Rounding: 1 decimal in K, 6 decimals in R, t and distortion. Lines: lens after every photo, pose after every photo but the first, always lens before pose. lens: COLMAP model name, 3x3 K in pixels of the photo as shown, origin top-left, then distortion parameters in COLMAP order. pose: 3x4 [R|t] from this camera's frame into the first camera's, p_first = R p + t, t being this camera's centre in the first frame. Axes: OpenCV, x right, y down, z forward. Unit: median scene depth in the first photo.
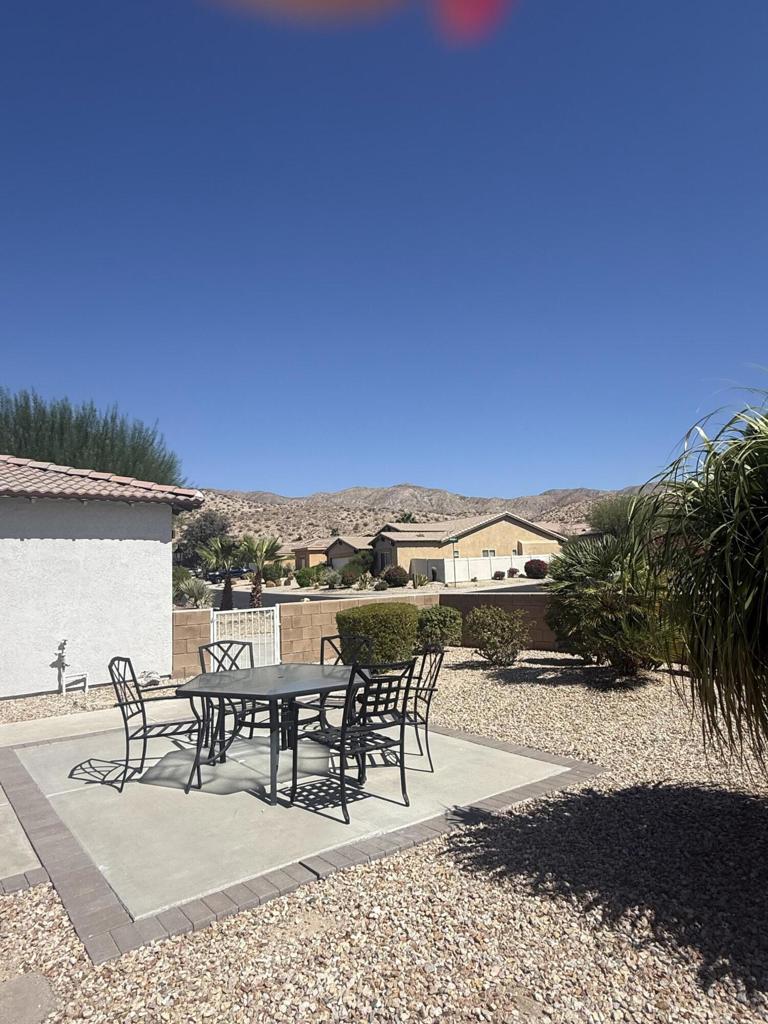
lens RADIAL K [[622.9, 0, 384.6], [0, 622.9, 511.6], [0, 0, 1]] dist [0.005089, 0.000013]
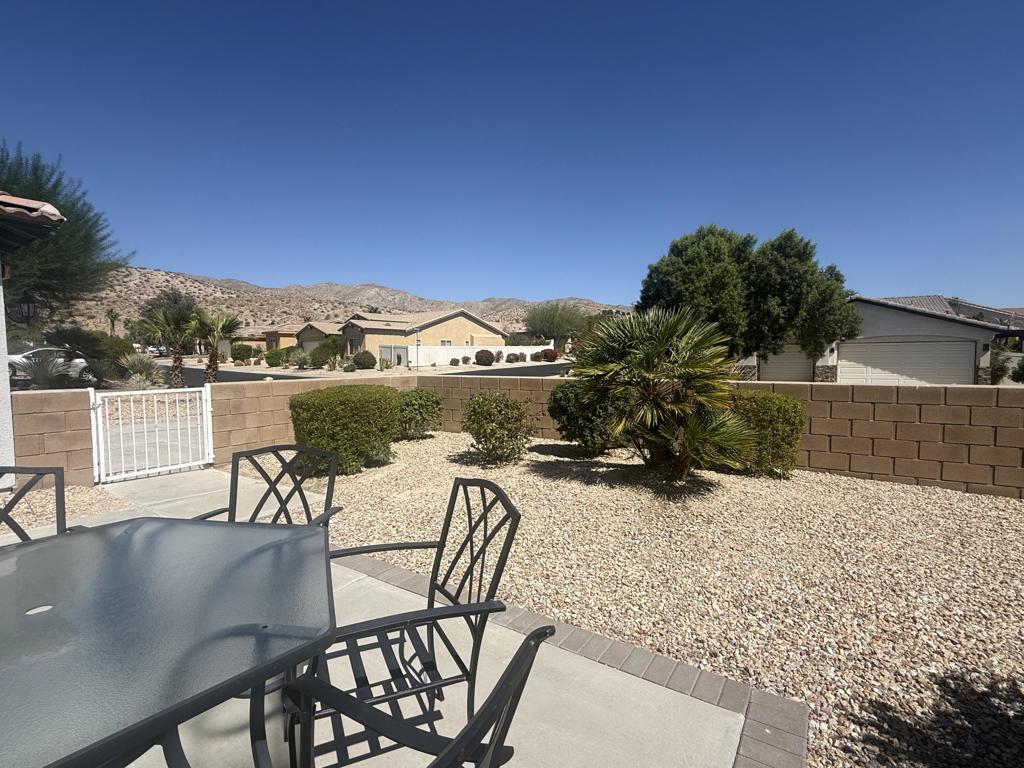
lens RADIAL K [[475.1, 0, 511.5], [0, 475.1, 388.8], [0, 0, 1]] dist [0.001784, -0.000407]
pose [[0.947910, 0.014935, 0.318189, -0.001489], [-0.064135, 0.987393, 0.144715, 0.013884], [-0.312016, -0.157584, 0.936917, 0.100596]]
